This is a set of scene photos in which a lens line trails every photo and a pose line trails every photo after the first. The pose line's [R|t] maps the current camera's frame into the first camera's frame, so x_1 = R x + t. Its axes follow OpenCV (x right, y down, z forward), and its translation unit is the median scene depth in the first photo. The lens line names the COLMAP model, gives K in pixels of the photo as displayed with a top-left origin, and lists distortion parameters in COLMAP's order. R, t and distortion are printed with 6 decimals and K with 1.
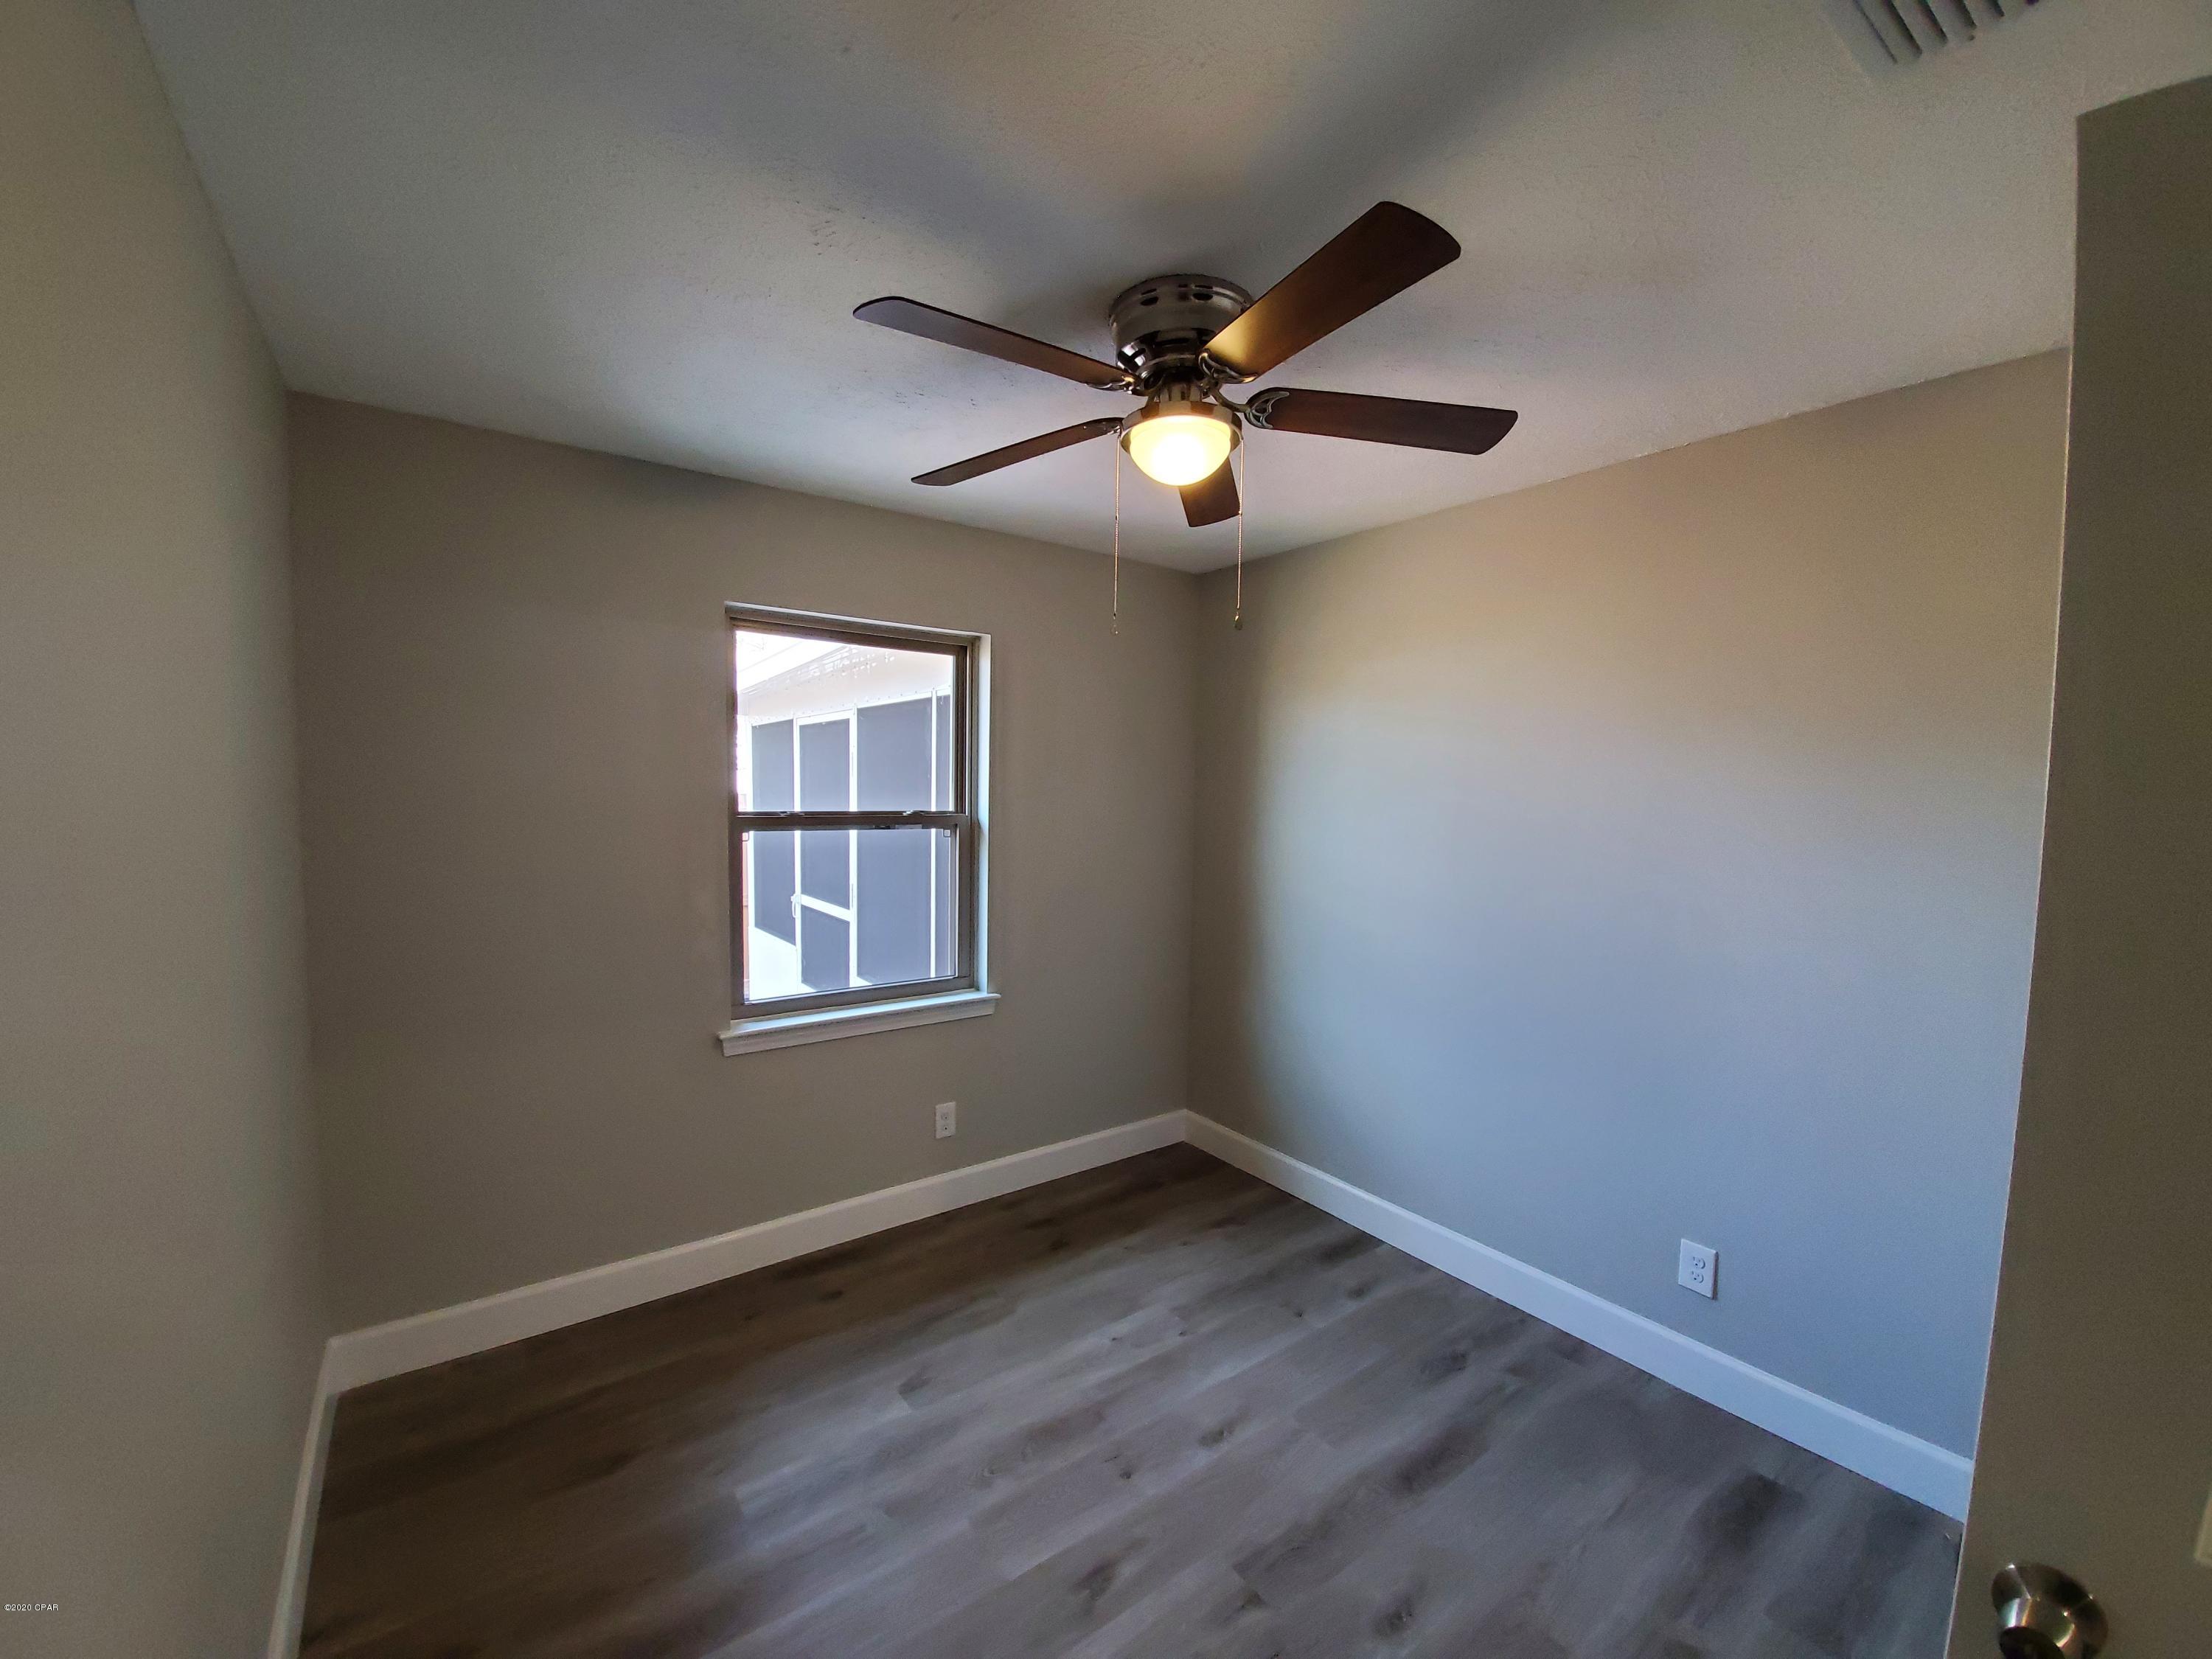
lens RADIAL K [[876.1, 0, 1097.5], [0, 876.1, 847.1], [0, 0, 1]] dist [0.008201, -0.015481]
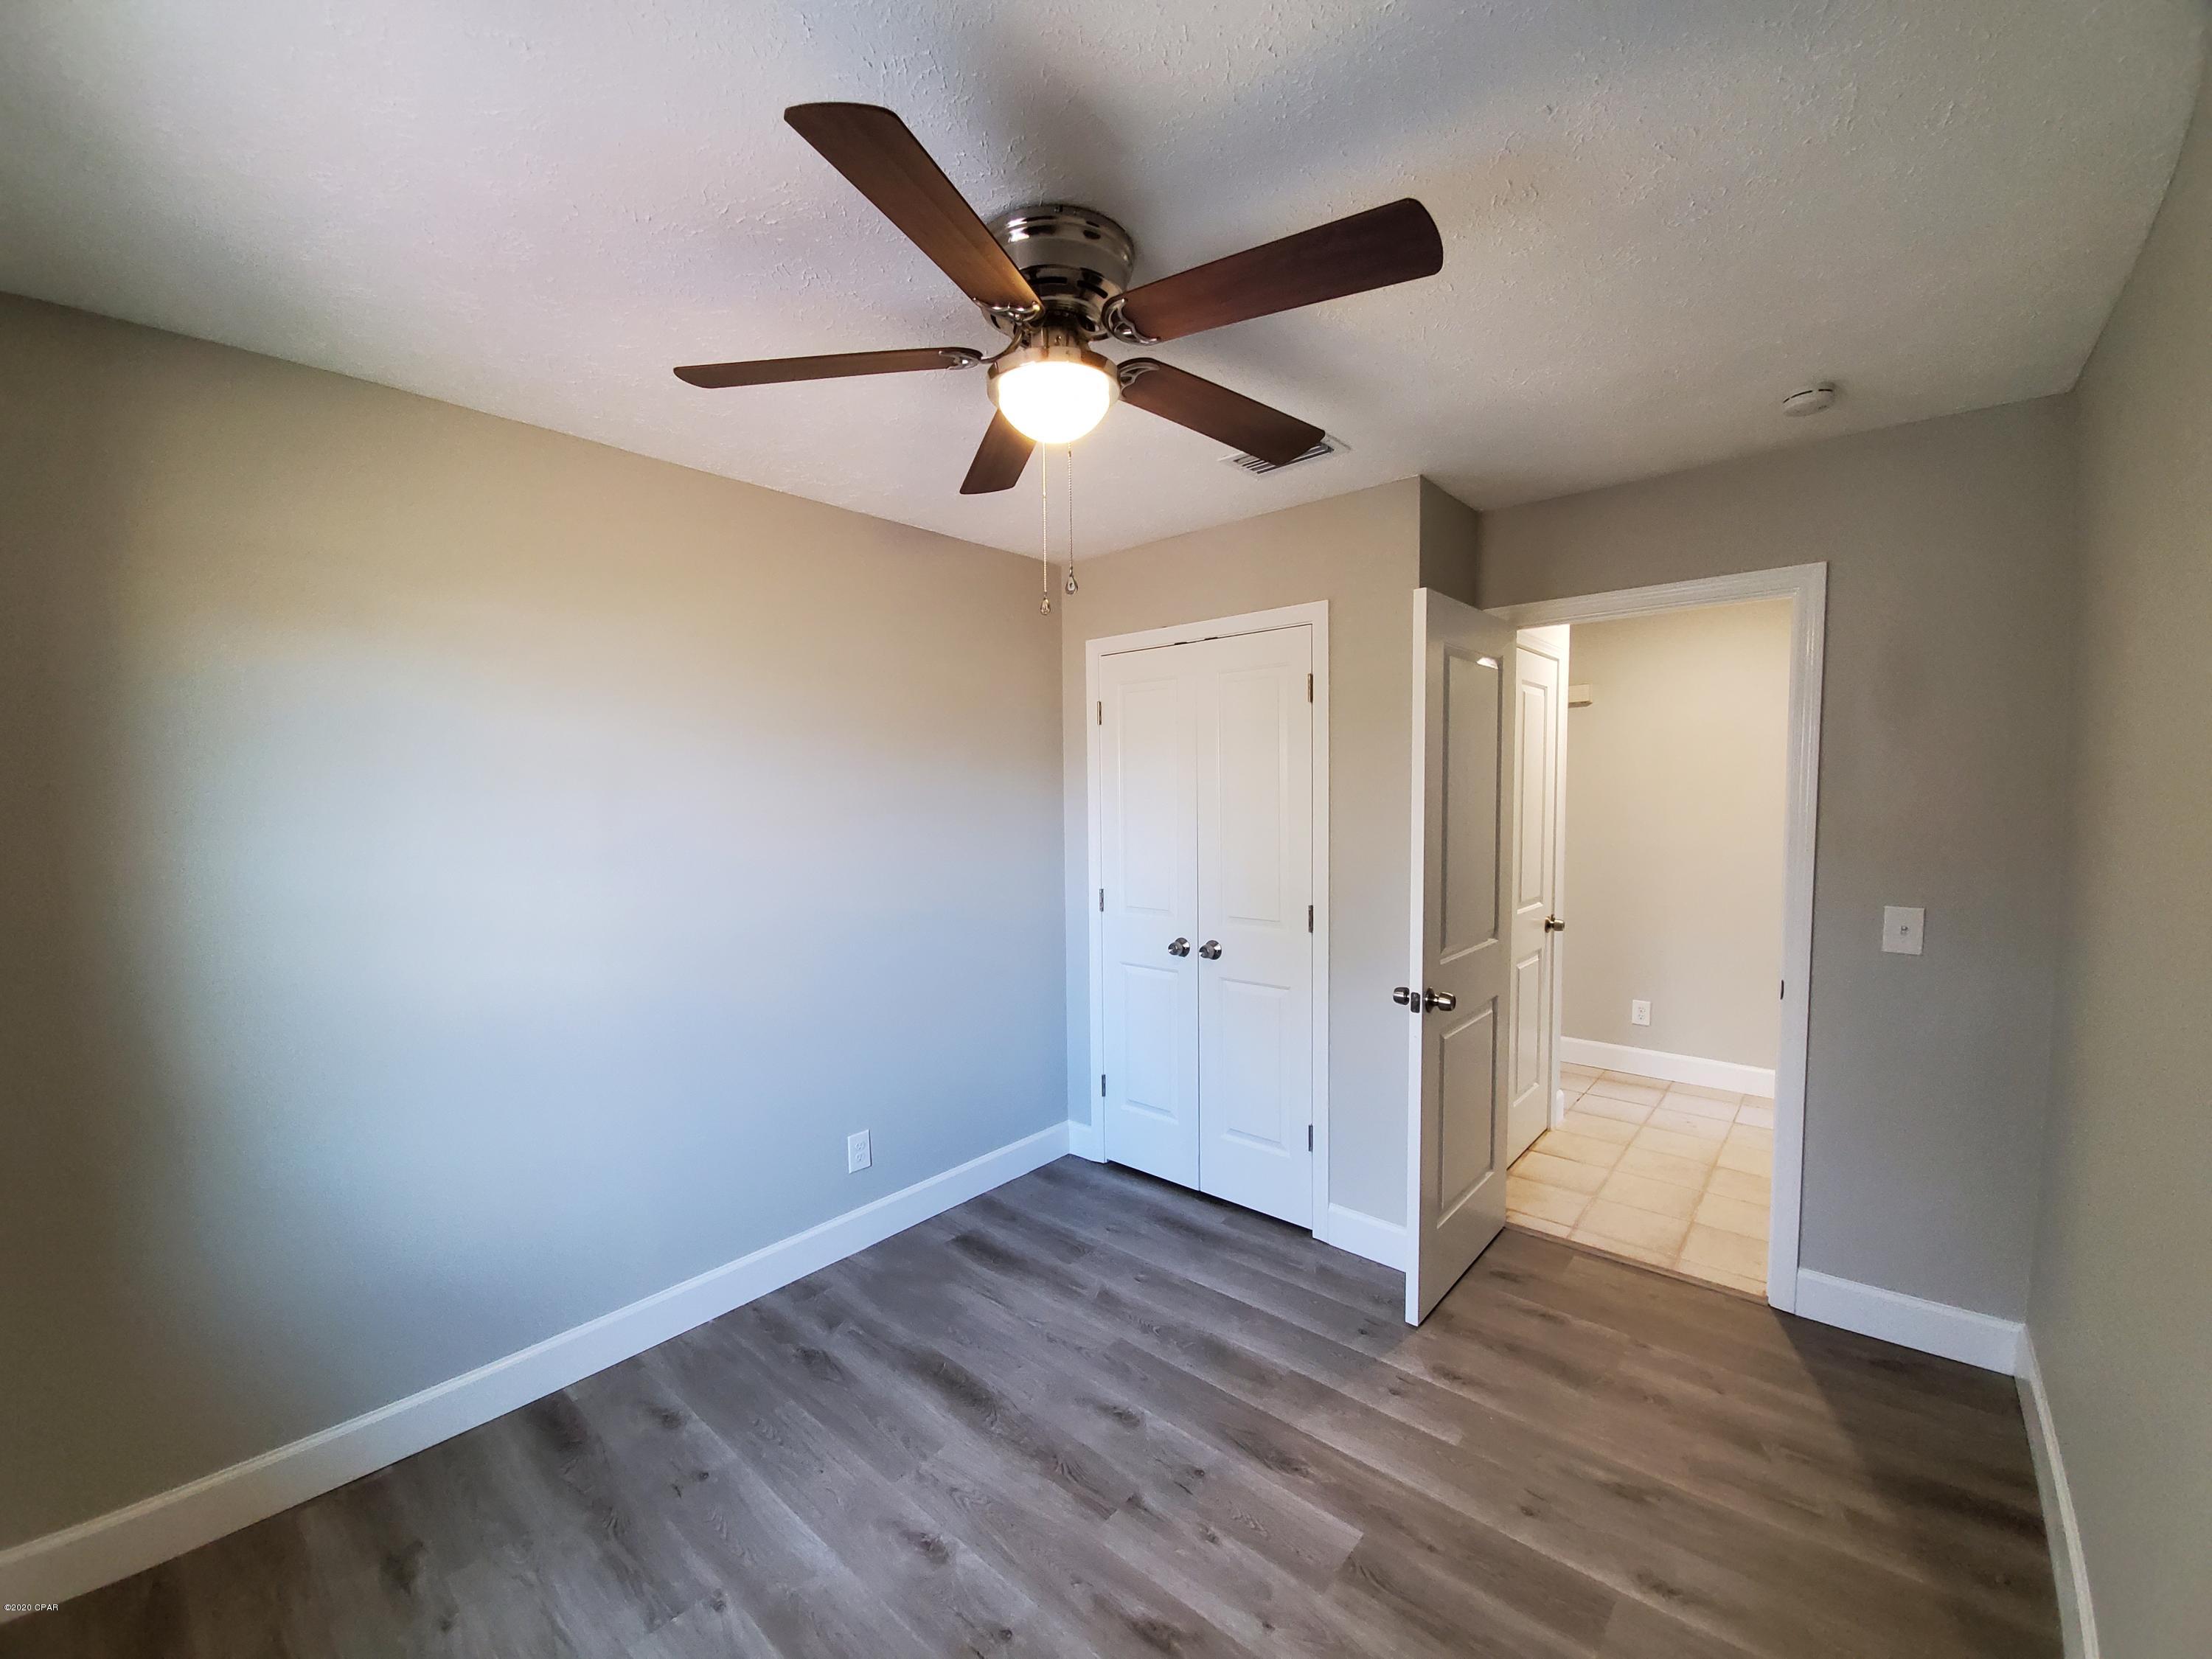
lens RADIAL K [[876.1, 0, 1097.5], [0, 876.1, 847.1], [0, 0, 1]] dist [0.008201, -0.015481]
pose [[-0.216068, -0.071178, 0.973780, -0.624171], [0.084750, 0.992208, 0.091330, -0.052386], [-0.972693, 0.102262, -0.208352, 0.889696]]
